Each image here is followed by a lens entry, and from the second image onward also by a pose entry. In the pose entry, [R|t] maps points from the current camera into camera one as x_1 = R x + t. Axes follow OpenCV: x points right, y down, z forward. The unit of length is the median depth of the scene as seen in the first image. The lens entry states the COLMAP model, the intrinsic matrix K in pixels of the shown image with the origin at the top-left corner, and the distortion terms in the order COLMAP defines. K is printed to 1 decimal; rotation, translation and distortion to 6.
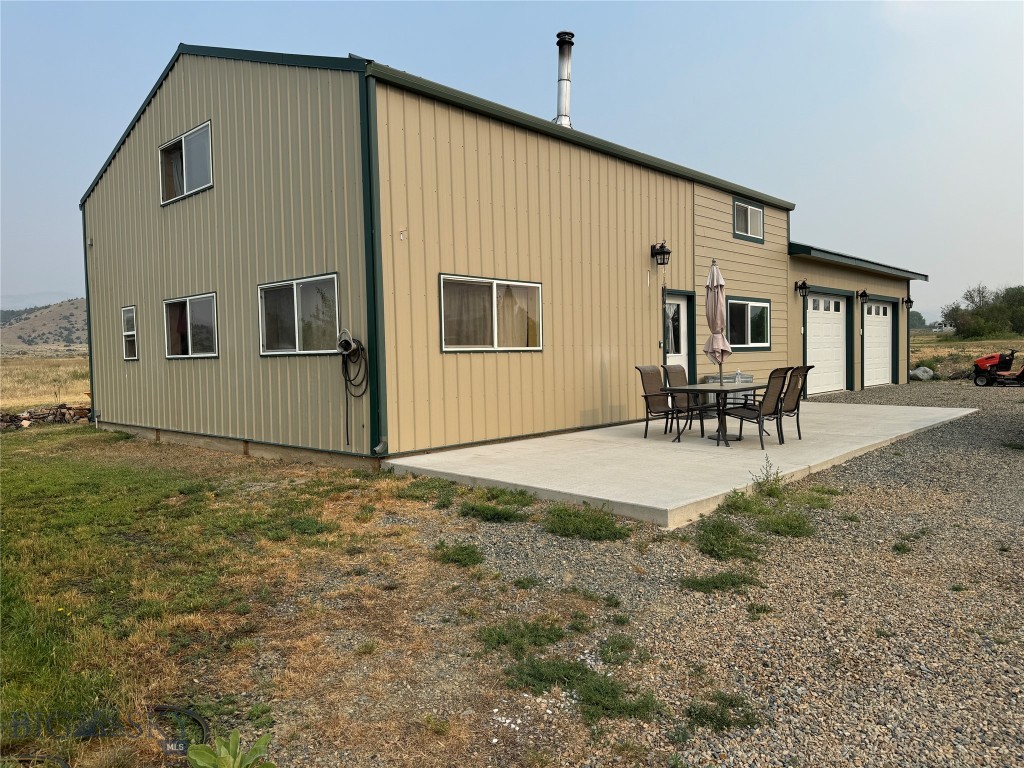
lens RADIAL K [[722.8, 0, 515.3], [0, 722.8, 381.9], [0, 0, 1]] dist [0.113256, -0.132360]
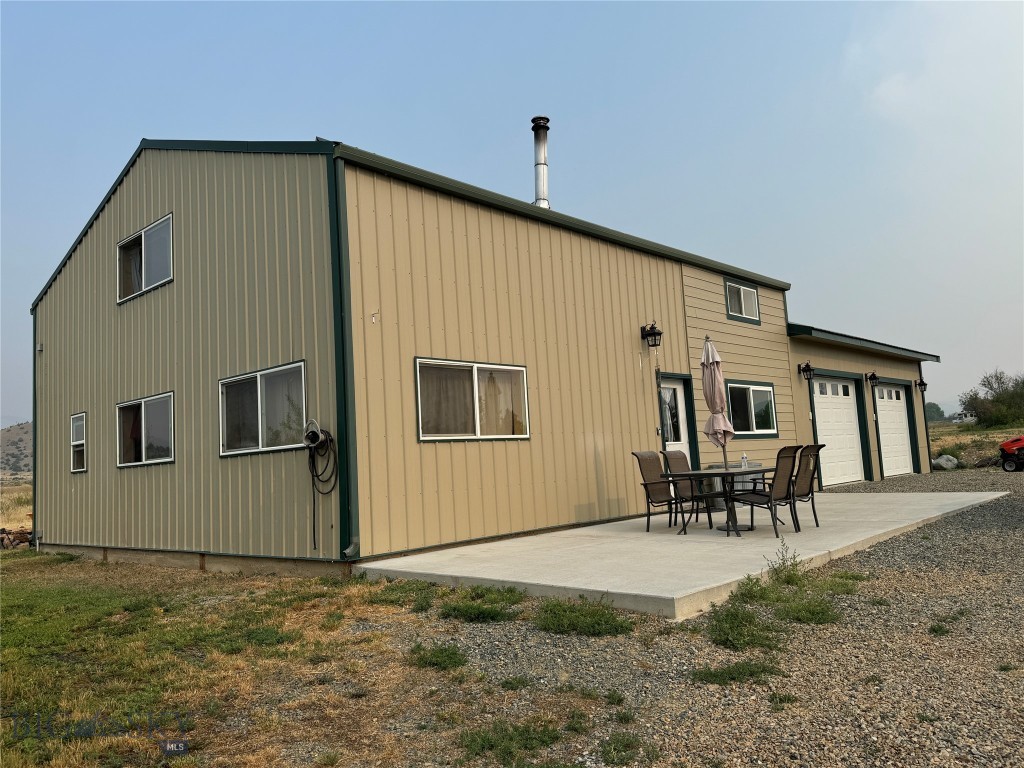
lens RADIAL K [[784.8, 0, 512.0], [0, 784.8, 384.0], [0, 0, 1]] dist [0.091008, -0.088512]
pose [[0.999258, -0.036616, 0.011986, 0.006849], [0.037934, 0.989436, -0.139922, 0.029583], [-0.006736, 0.140273, 0.990090, 0.007131]]
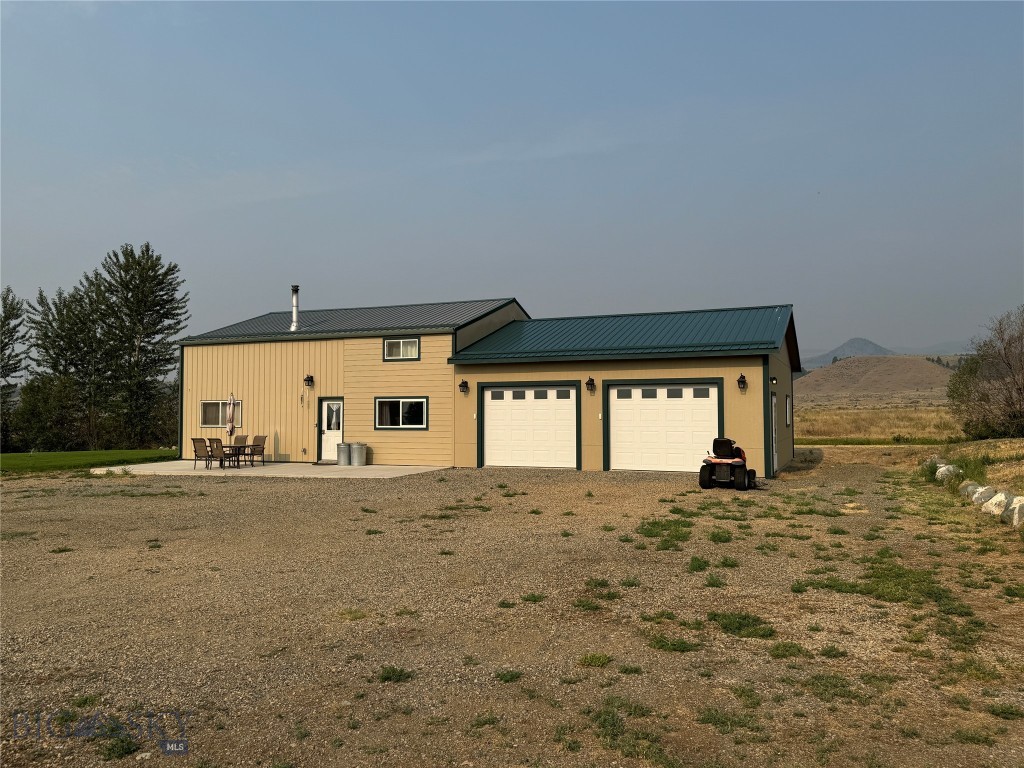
lens RADIAL K [[784.8, 0, 512.0], [0, 784.8, 384.0], [0, 0, 1]] dist [0.091008, -0.088512]
pose [[0.353473, -0.015366, -0.935318, 3.315105], [-0.038303, 0.998789, -0.030884, -0.164256], [0.934660, 0.046742, 0.352457, 1.030681]]
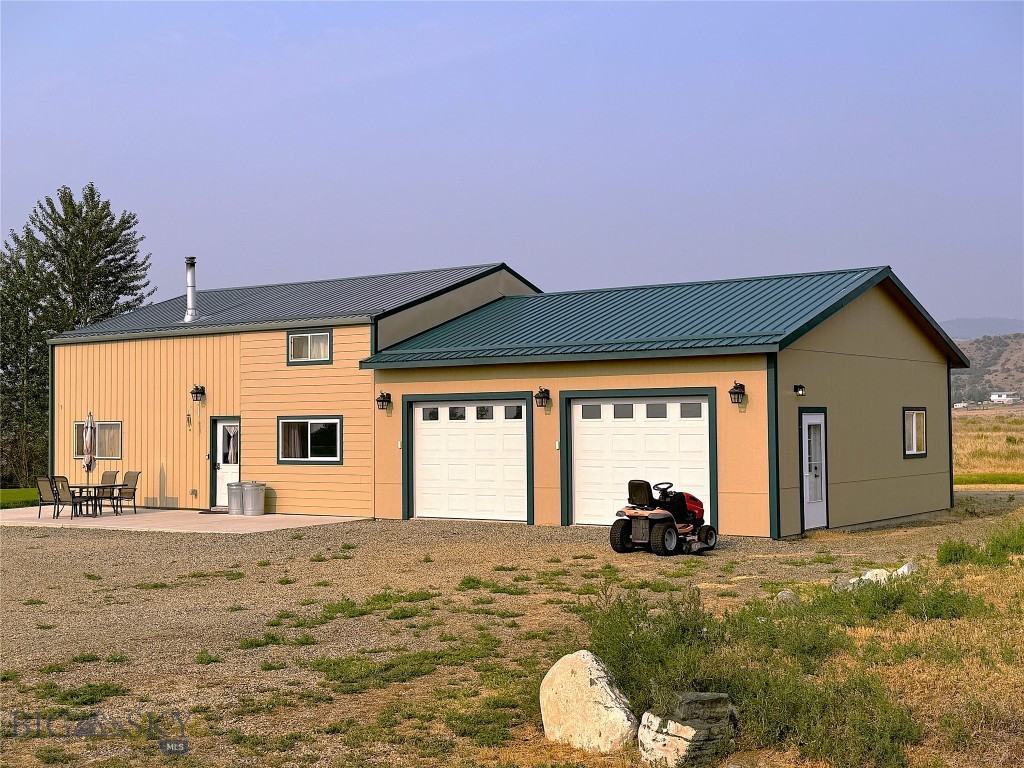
lens RADIAL K [[1350.3, 0, 512.0], [0, 1350.3, 384.0], [0, 0, 1]] dist [-0.009157, 0.694967]
pose [[0.143404, -0.010573, -0.989608, 3.933648], [-0.029309, 0.999459, -0.014925, -0.235011], [0.989230, 0.031145, 0.143017, 1.671833]]
